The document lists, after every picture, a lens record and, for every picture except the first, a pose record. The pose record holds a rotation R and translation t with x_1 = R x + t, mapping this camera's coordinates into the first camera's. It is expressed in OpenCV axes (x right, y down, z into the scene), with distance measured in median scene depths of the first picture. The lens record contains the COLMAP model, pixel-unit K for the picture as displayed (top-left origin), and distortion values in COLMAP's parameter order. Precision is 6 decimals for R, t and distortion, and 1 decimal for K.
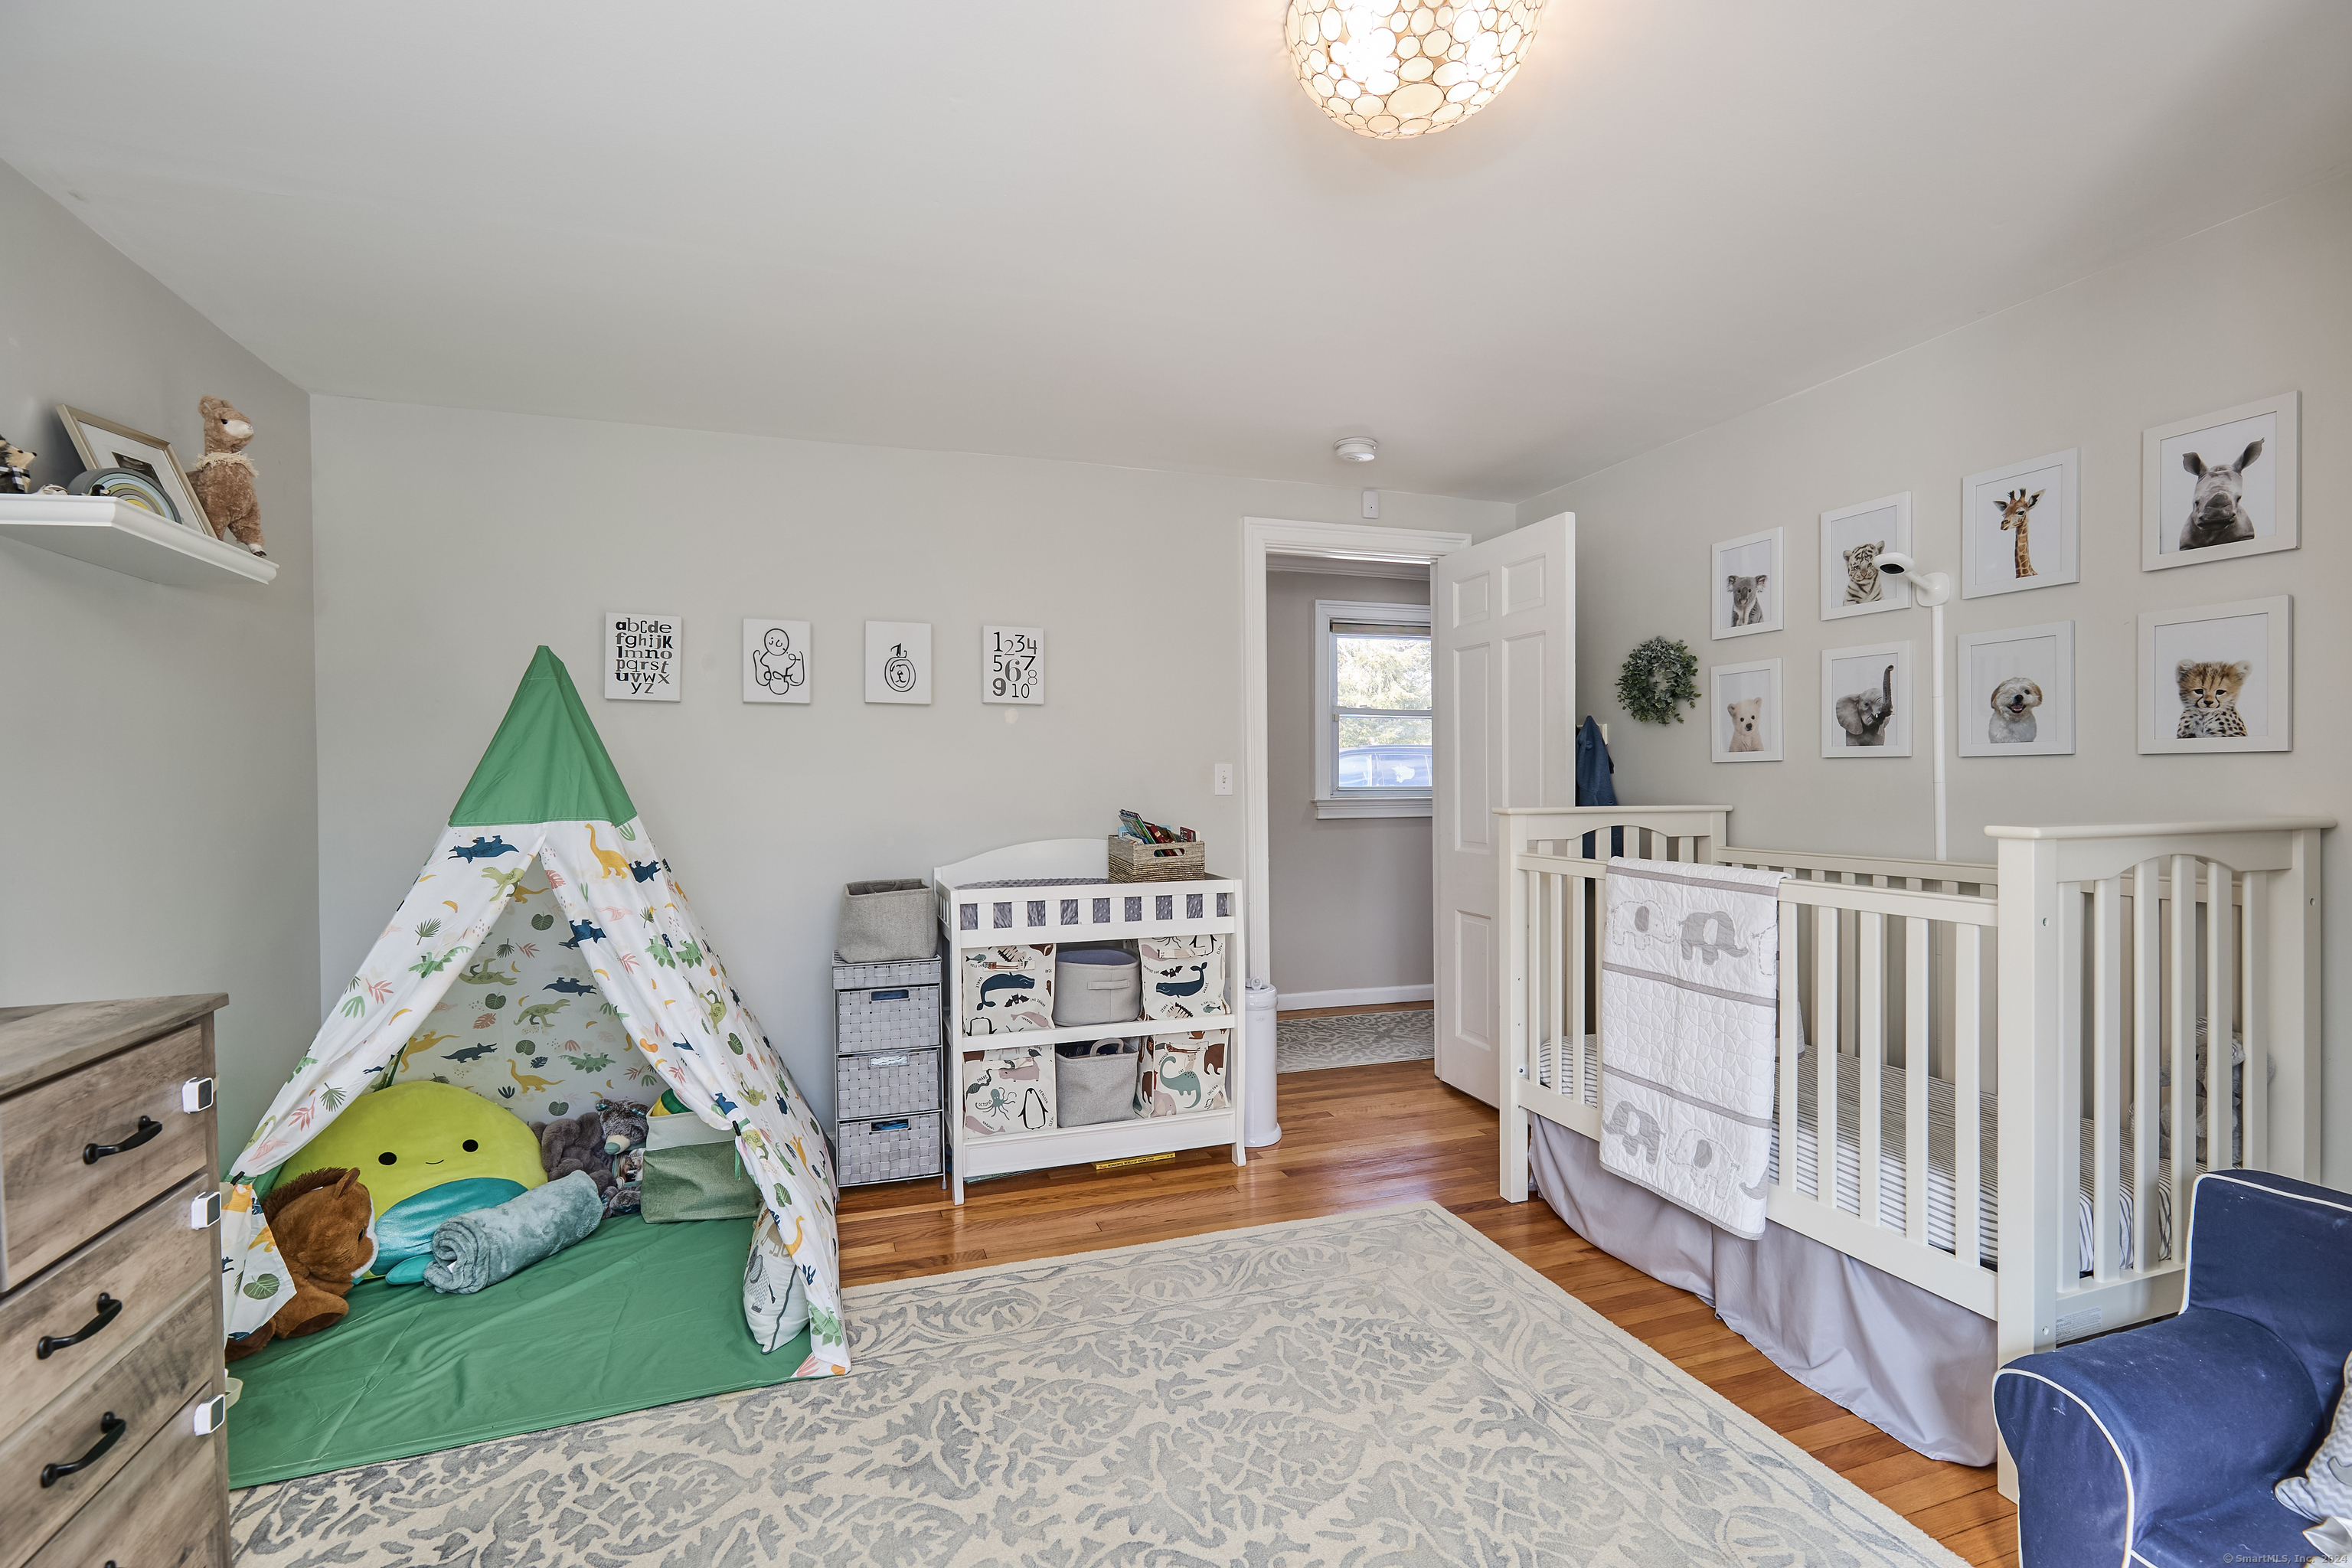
lens RADIAL K [[1067.8, 0, 1180.3], [0, 1067.8, 788.9], [0, 0, 1]] dist [0.002860, -0.000676]
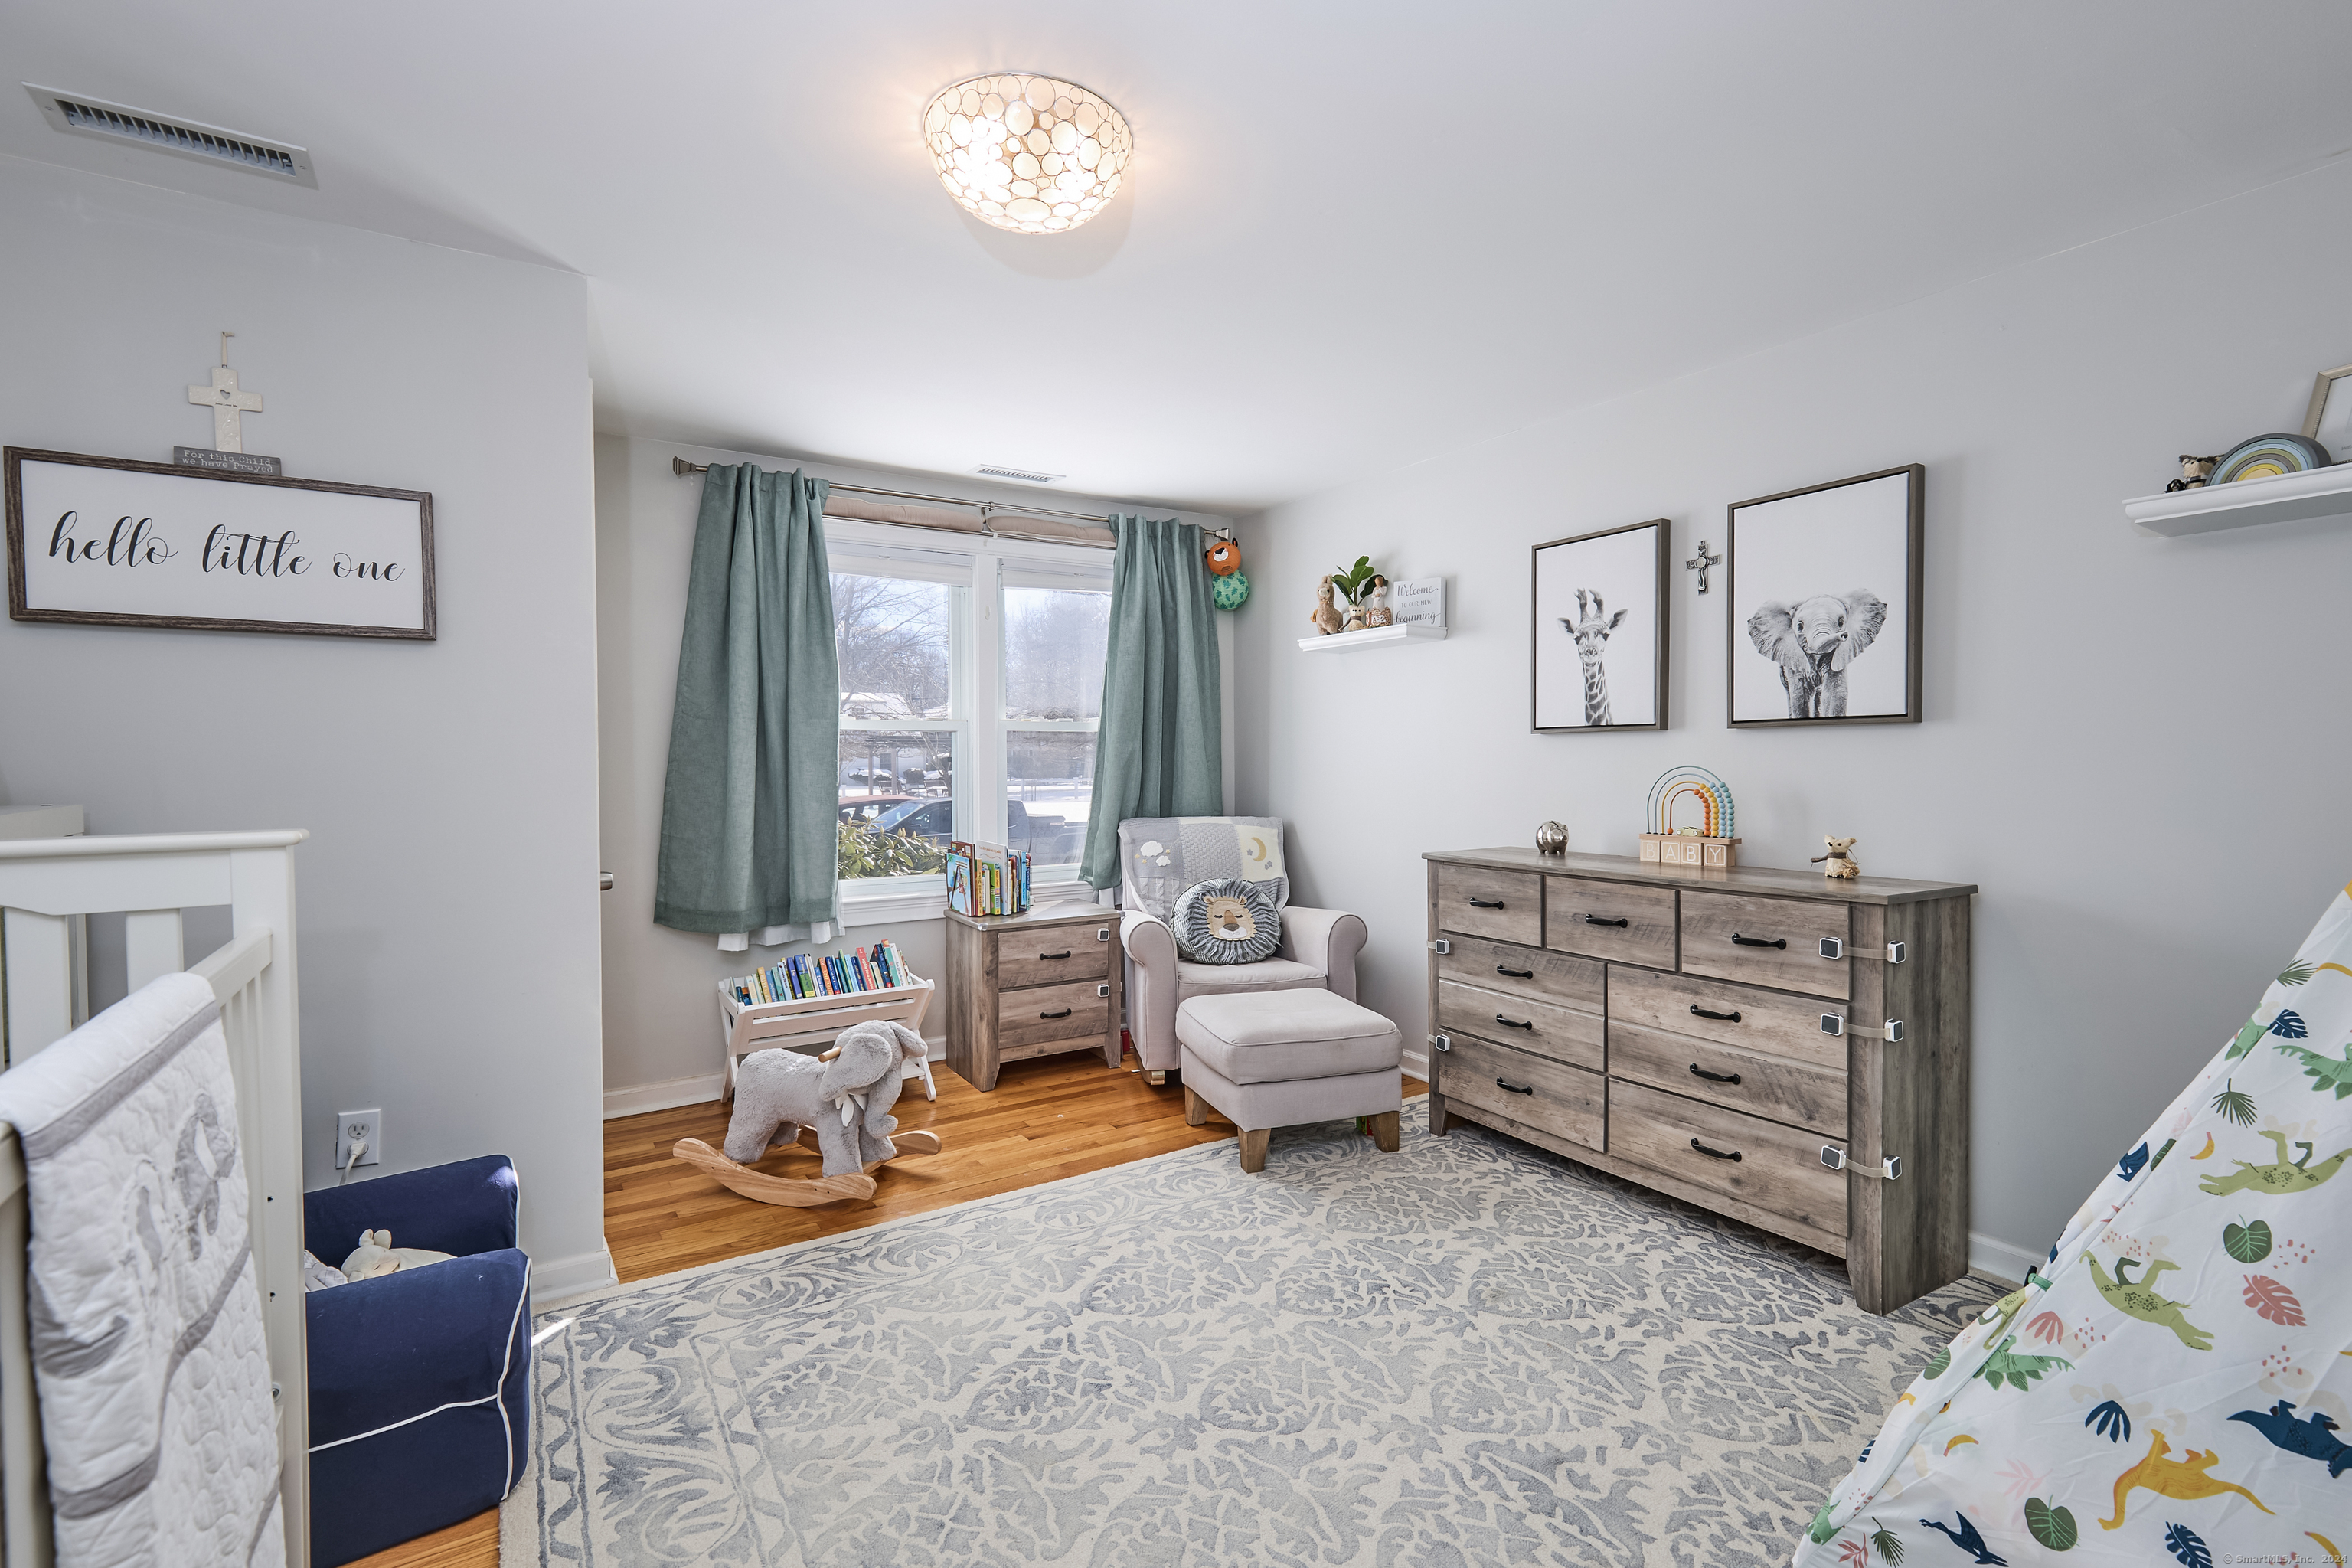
lens RADIAL K [[1067.8, 0, 1180.3], [0, 1067.8, 788.9], [0, 0, 1]] dist [0.002860, -0.000676]
pose [[-0.972964, 0.025066, -0.229594, 0.306893], [0.015678, 0.998968, 0.042623, -0.022226], [0.230426, 0.037871, -0.972353, 1.991740]]
